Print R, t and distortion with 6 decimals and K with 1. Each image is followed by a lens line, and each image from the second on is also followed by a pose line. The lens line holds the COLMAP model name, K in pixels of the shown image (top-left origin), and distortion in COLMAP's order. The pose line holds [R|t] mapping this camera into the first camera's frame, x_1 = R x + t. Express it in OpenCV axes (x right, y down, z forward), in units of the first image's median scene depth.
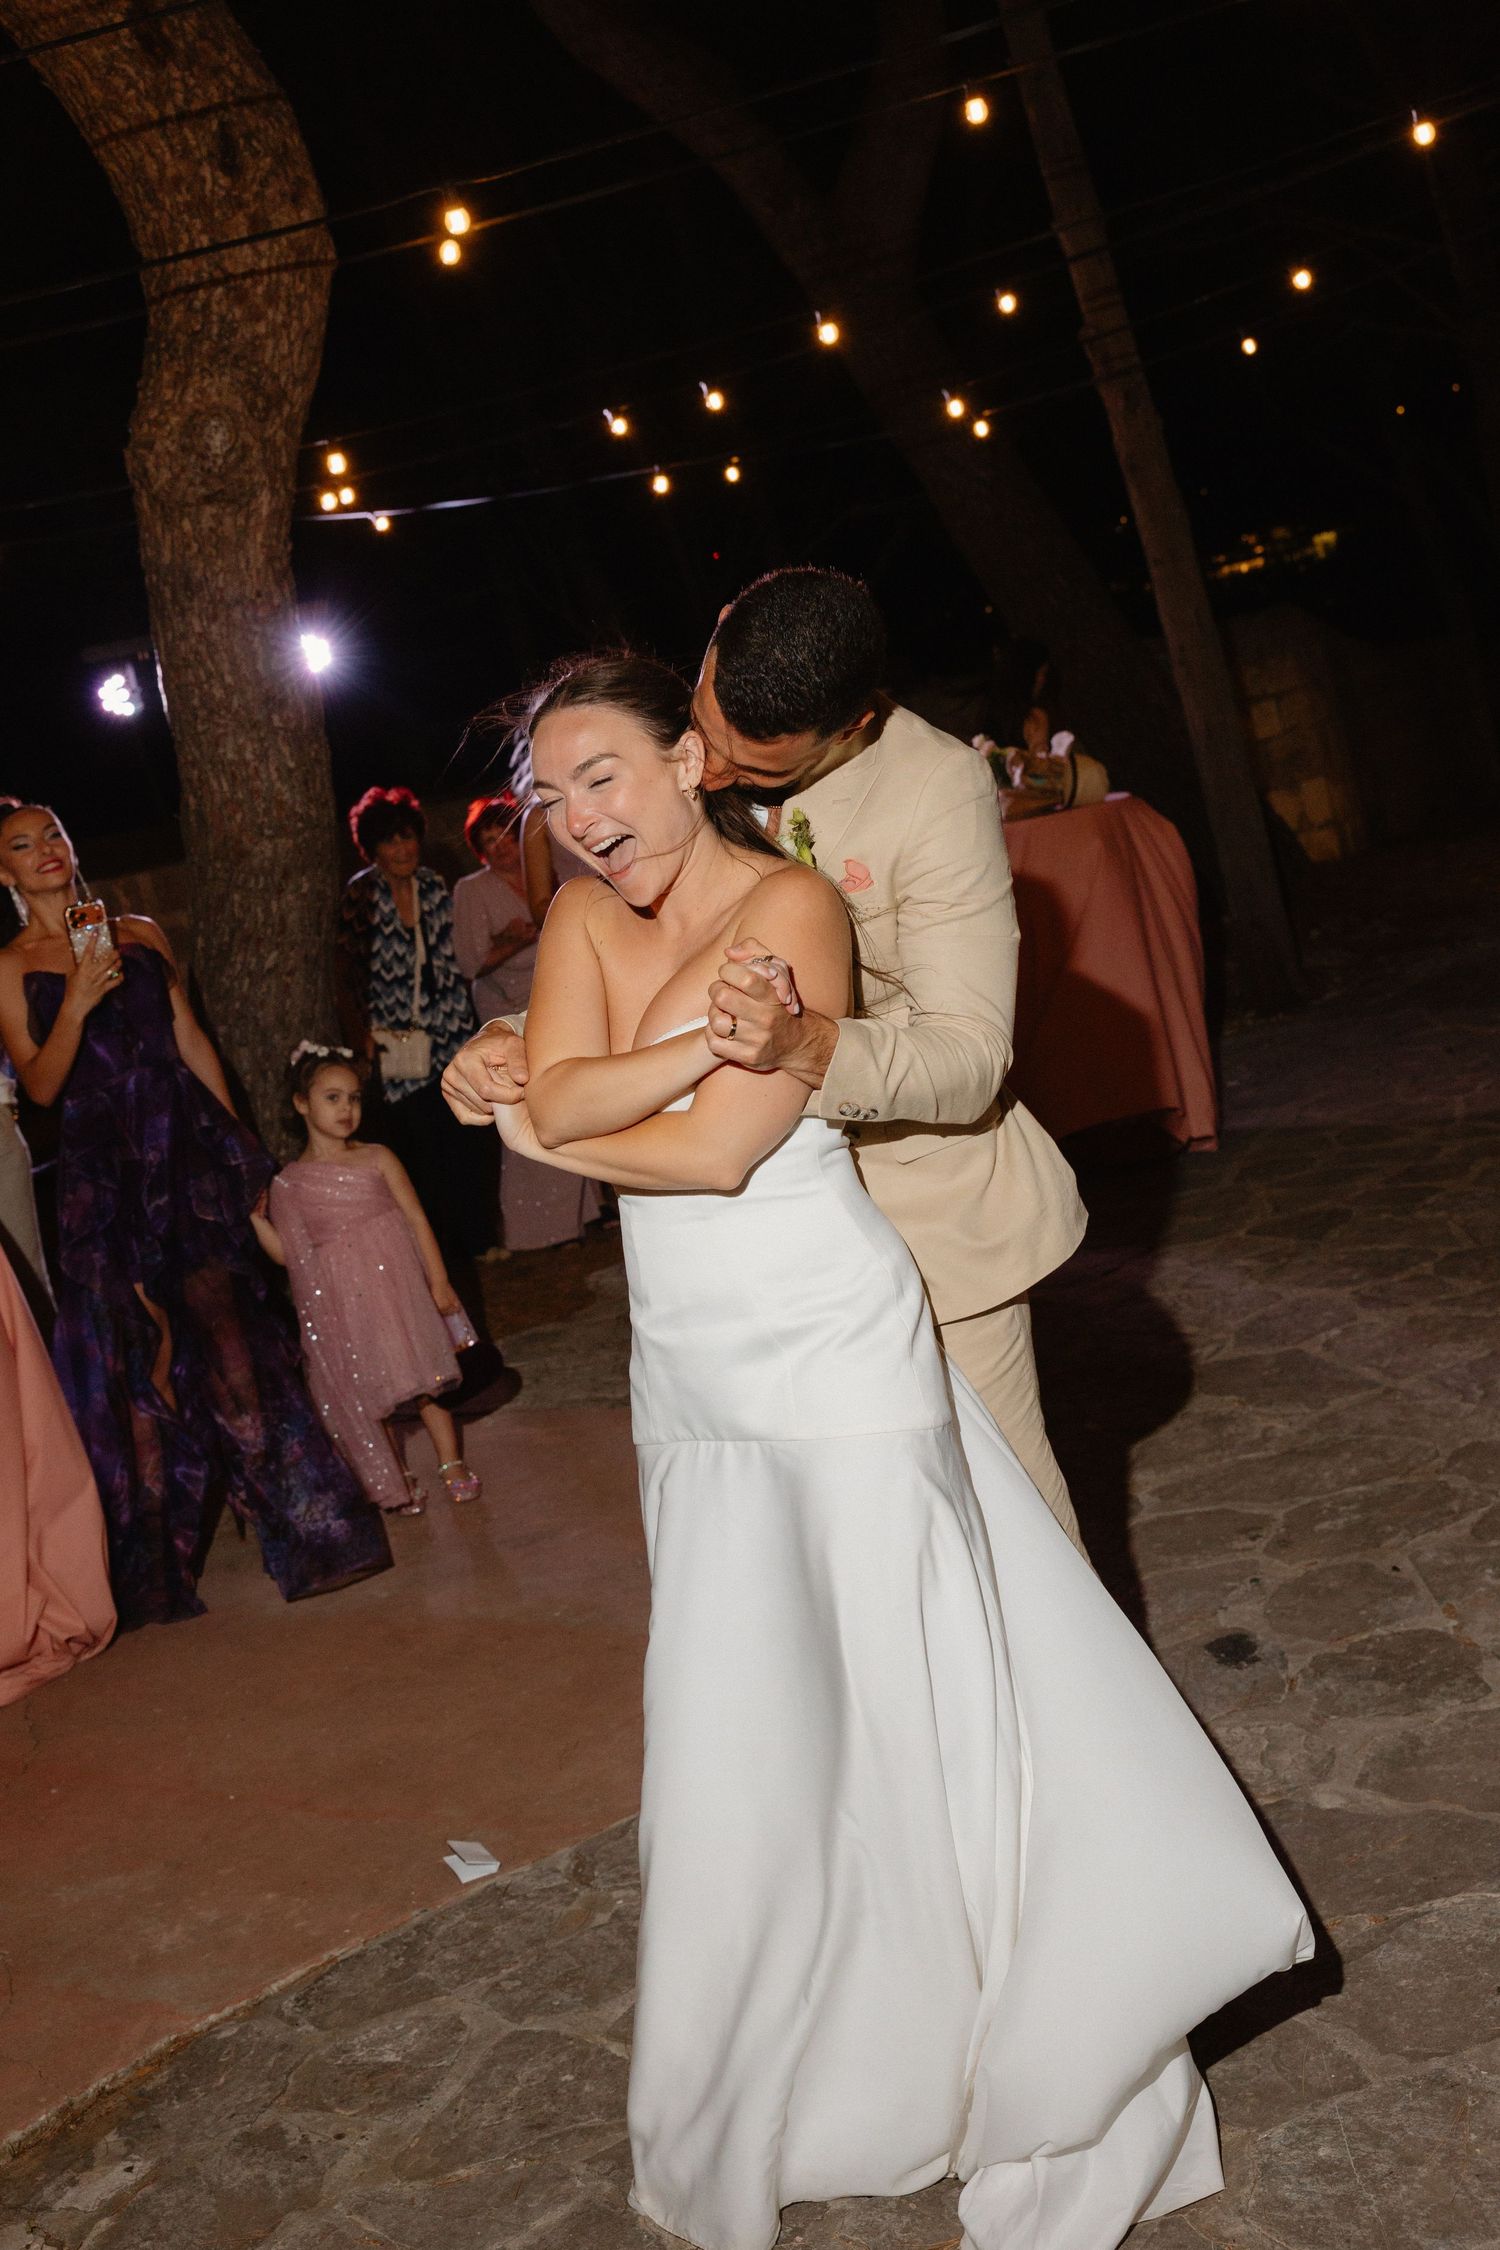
lens RADIAL K [[2518.6, 0, 697.5], [0, 2518.6, 1122.8], [0, 0, 1]] dist [0.013152, 0.000000]
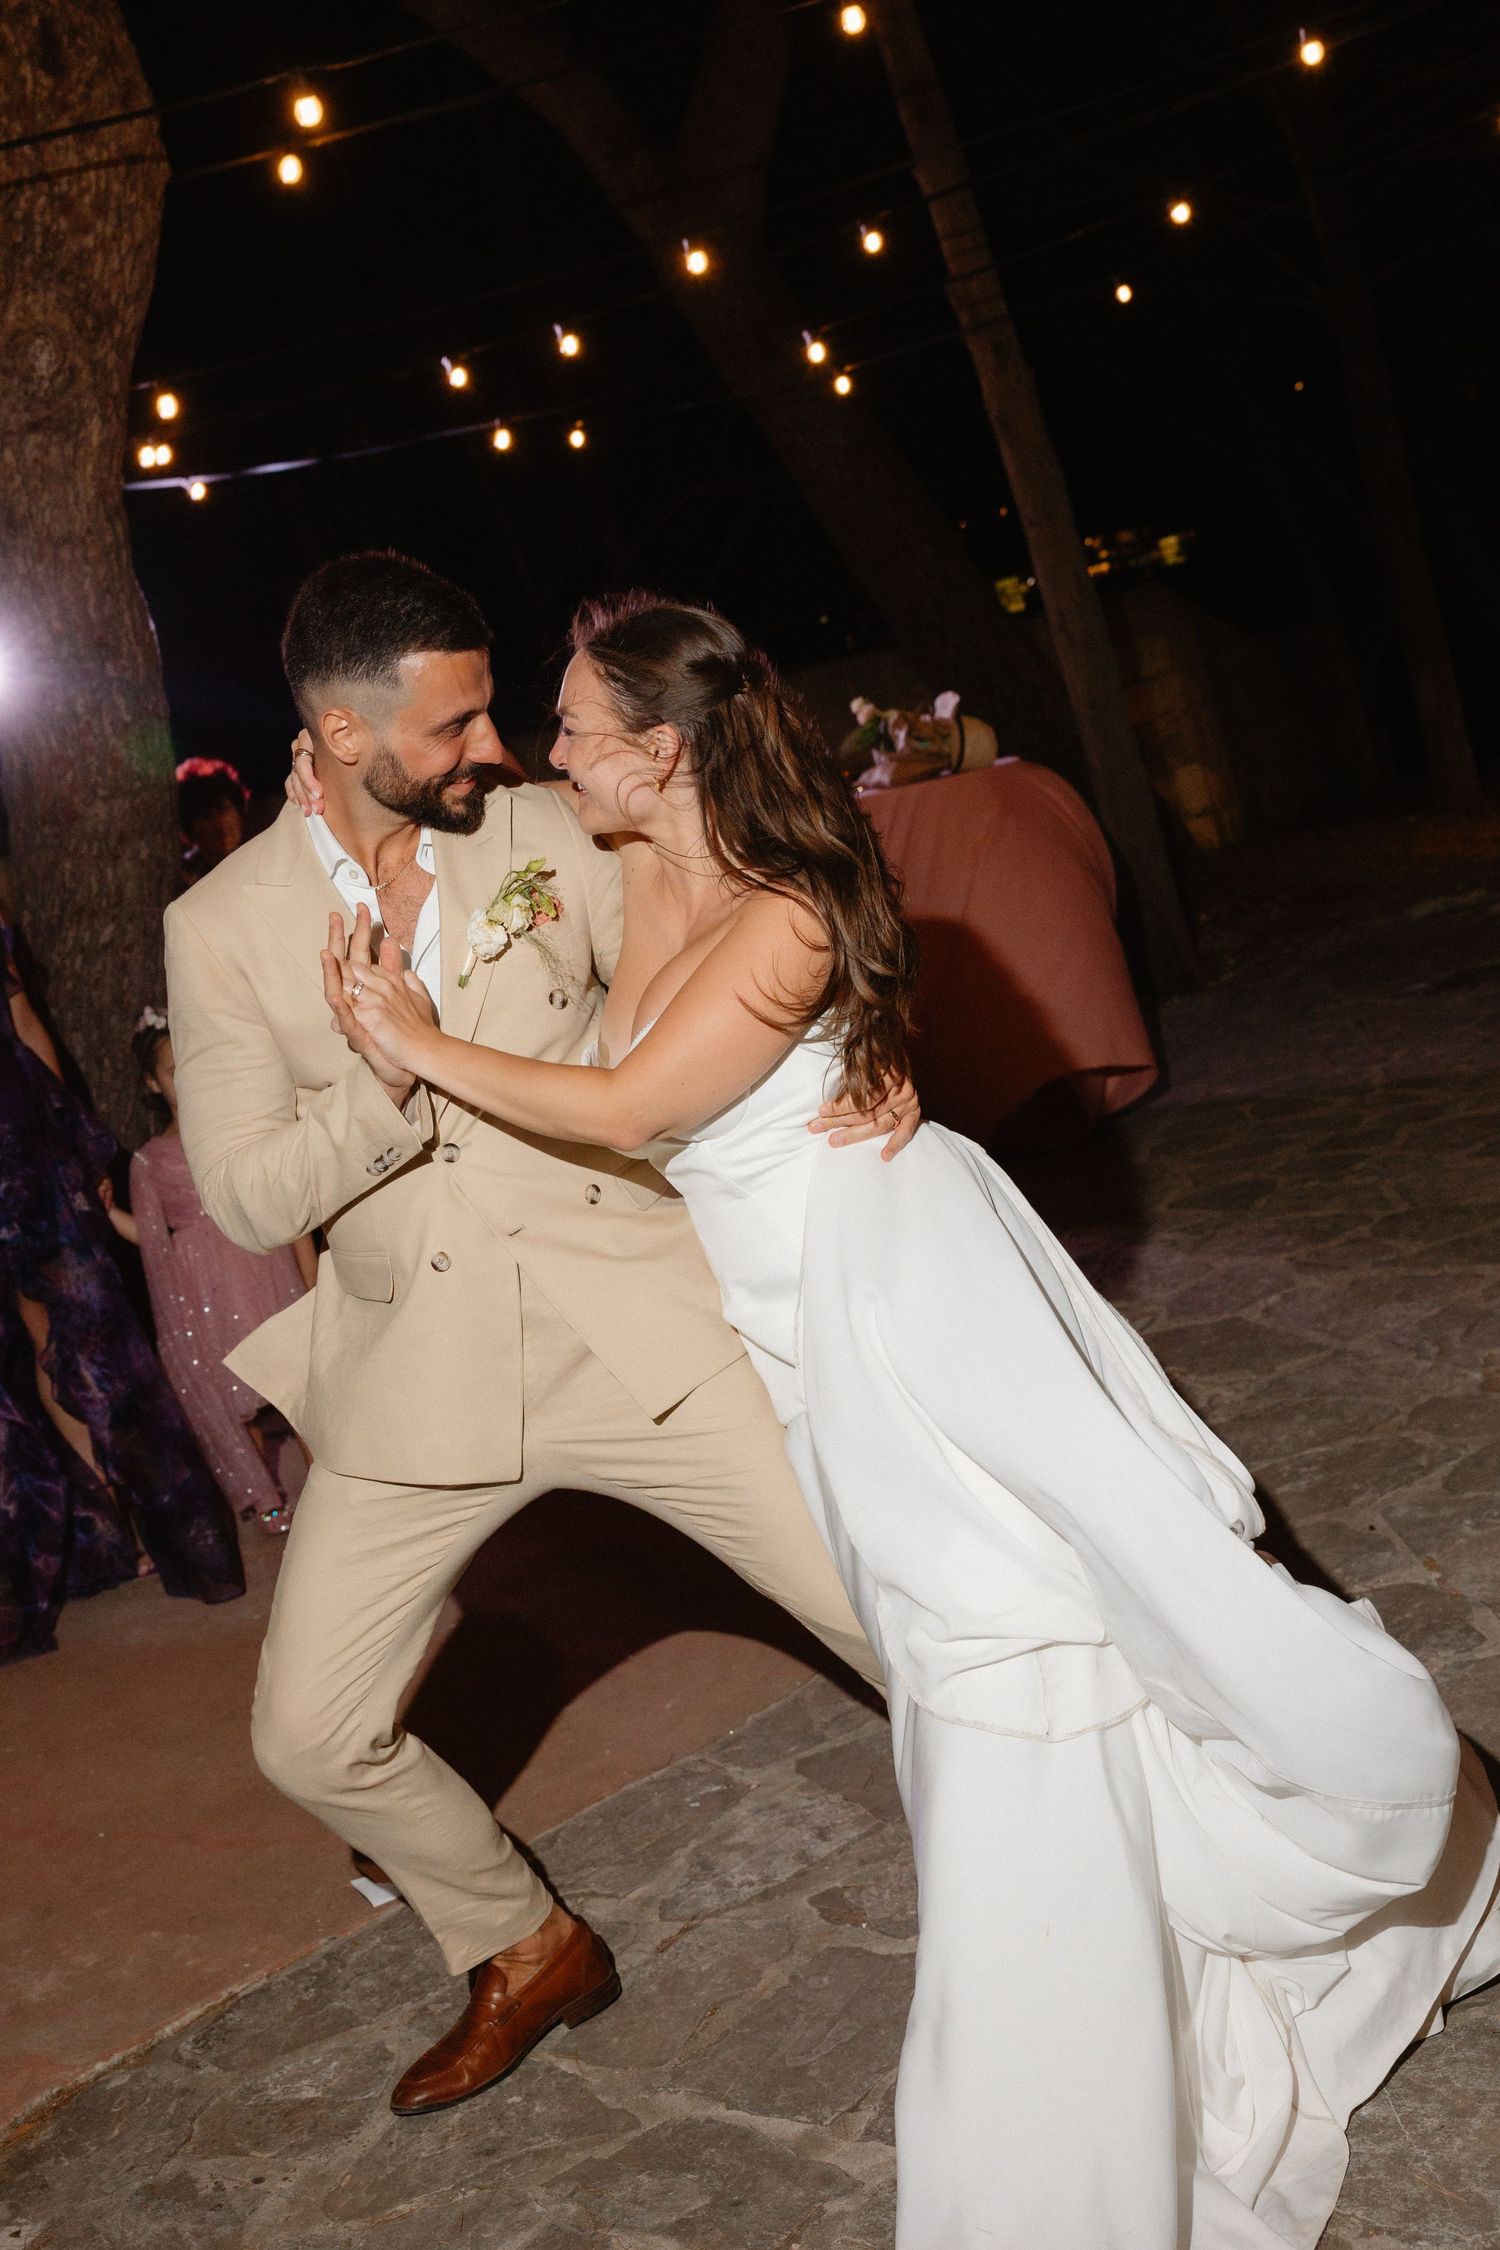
lens RADIAL K [[2701.3, 0, 750.4], [0, 2701.3, 1053.0], [0, 0, 1]] dist [0.020511, 0.000000]
pose [[0.996271, -0.022936, 0.083175, -0.022304], [0.026436, 0.998800, -0.041221, 0.027812], [-0.082130, 0.043266, 0.995682, 0.010897]]
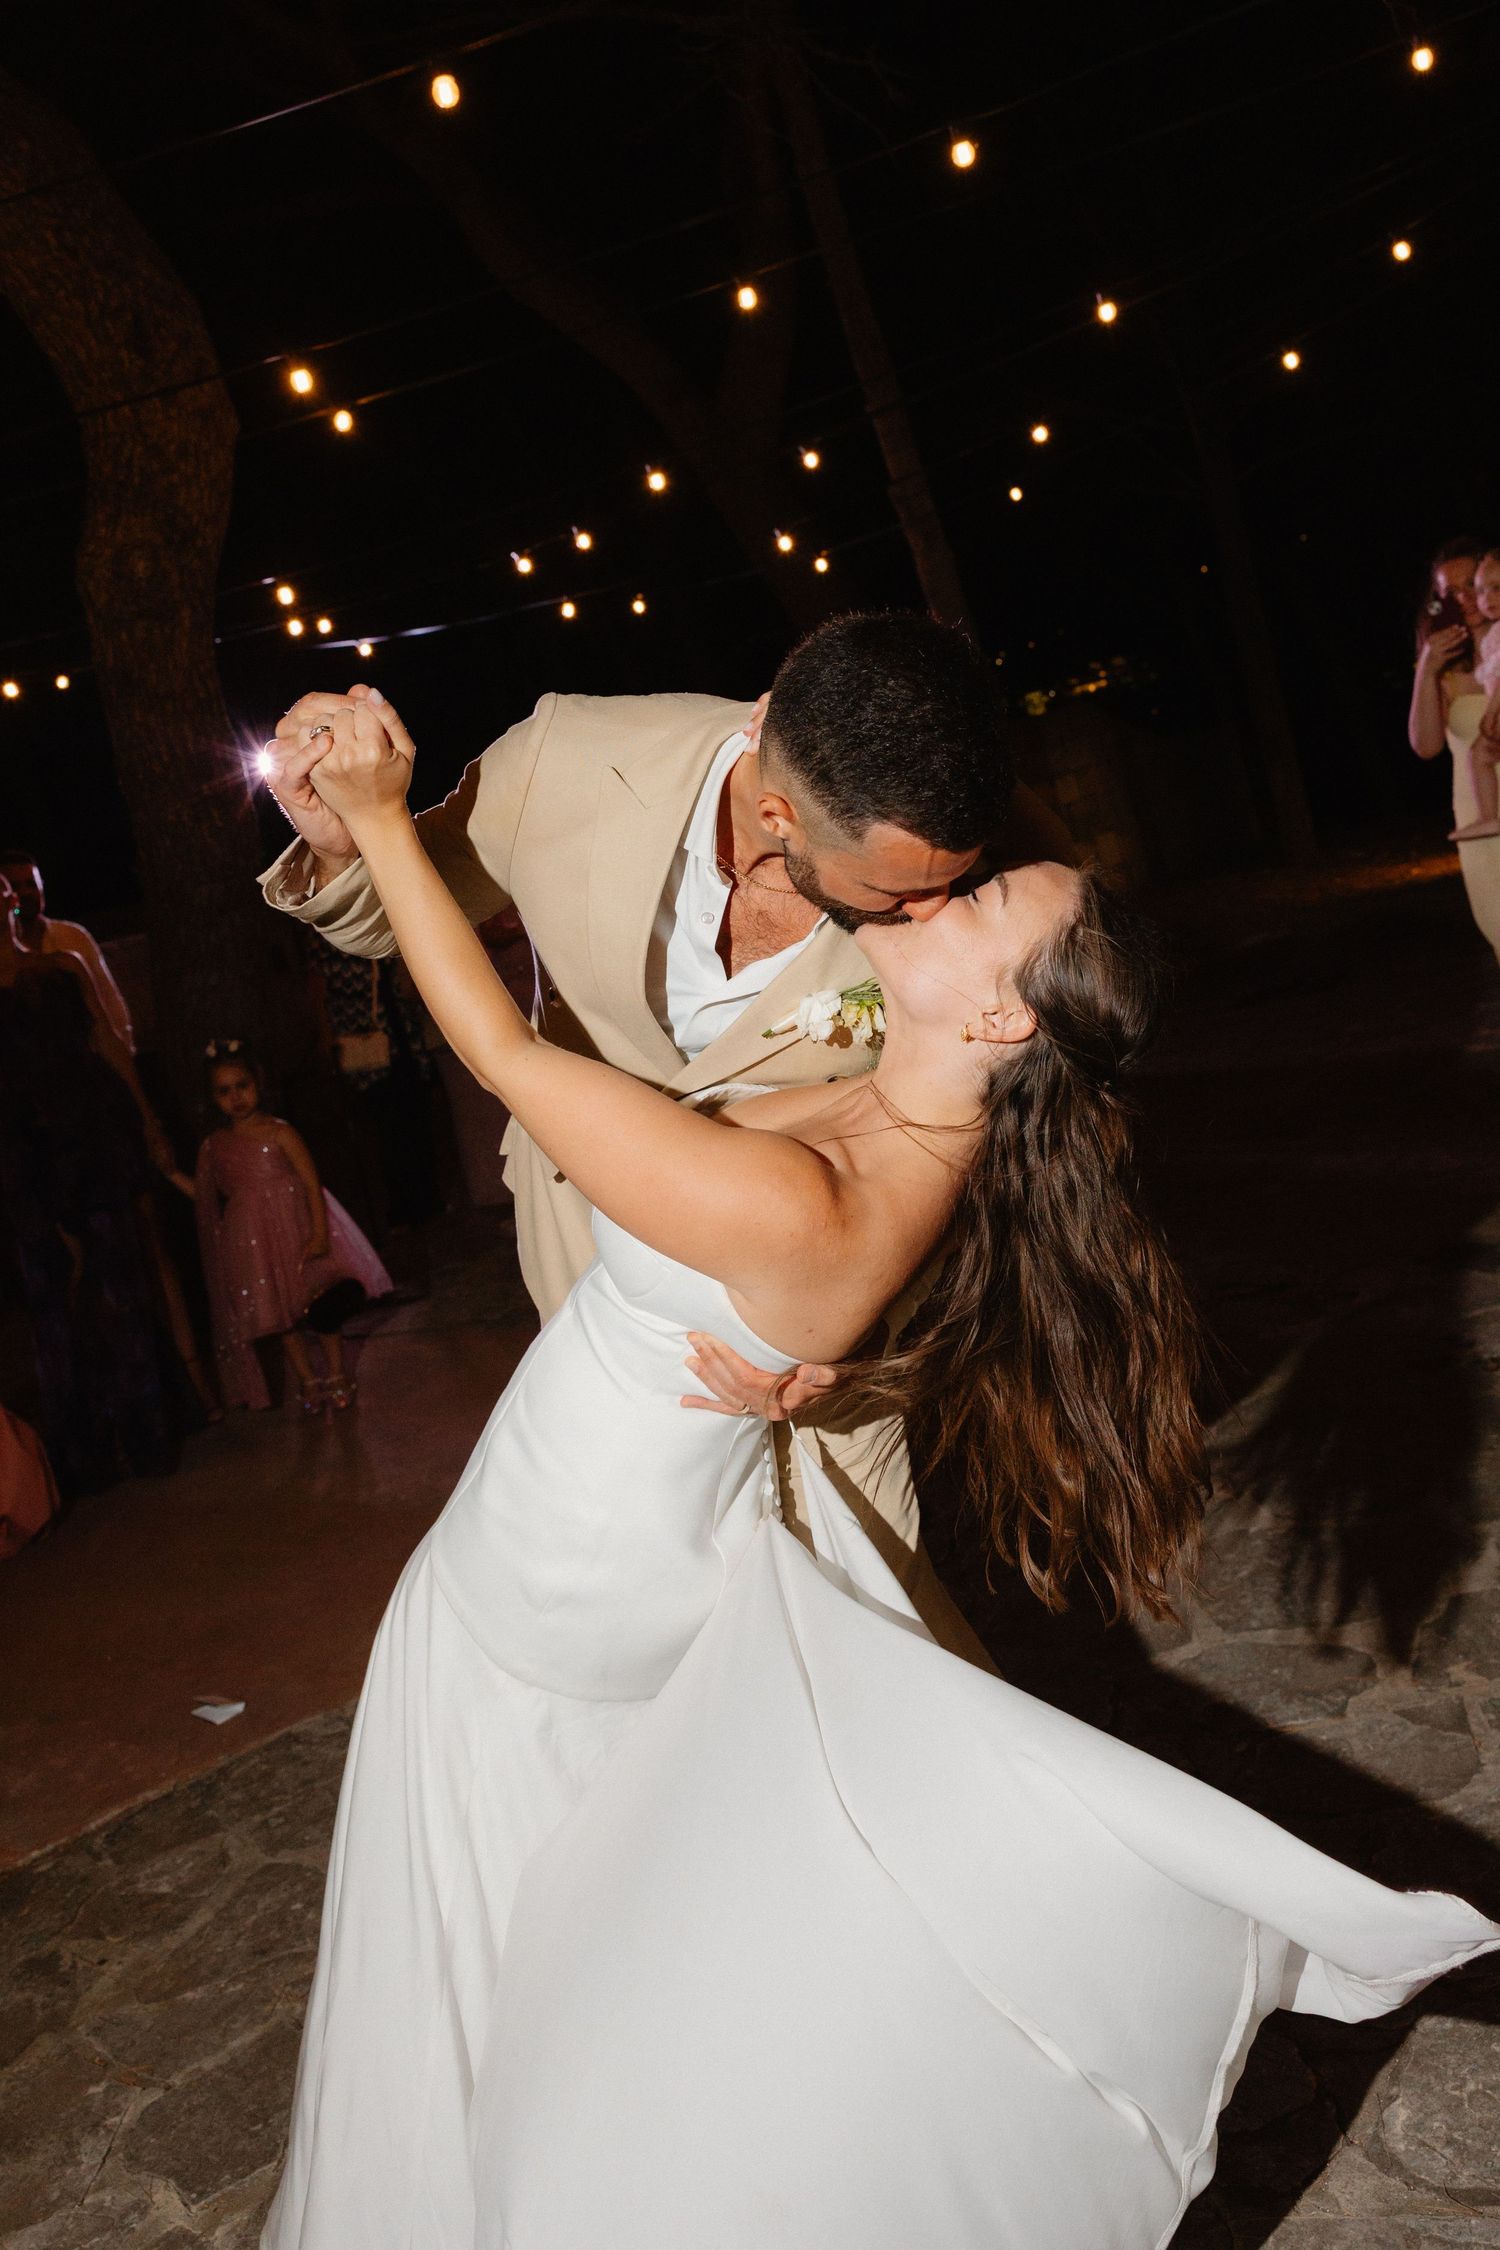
lens RADIAL K [[1865.9, 0, 709.7], [0, 1865.9, 1095.3], [0, 0, 1]] dist [-0.009163, 0.020869]
pose [[0.999672, -0.024953, 0.005789, 0.082218], [0.024987, 0.999670, -0.005906, 0.005409], [-0.005640, 0.006049, 0.999966, 0.071068]]
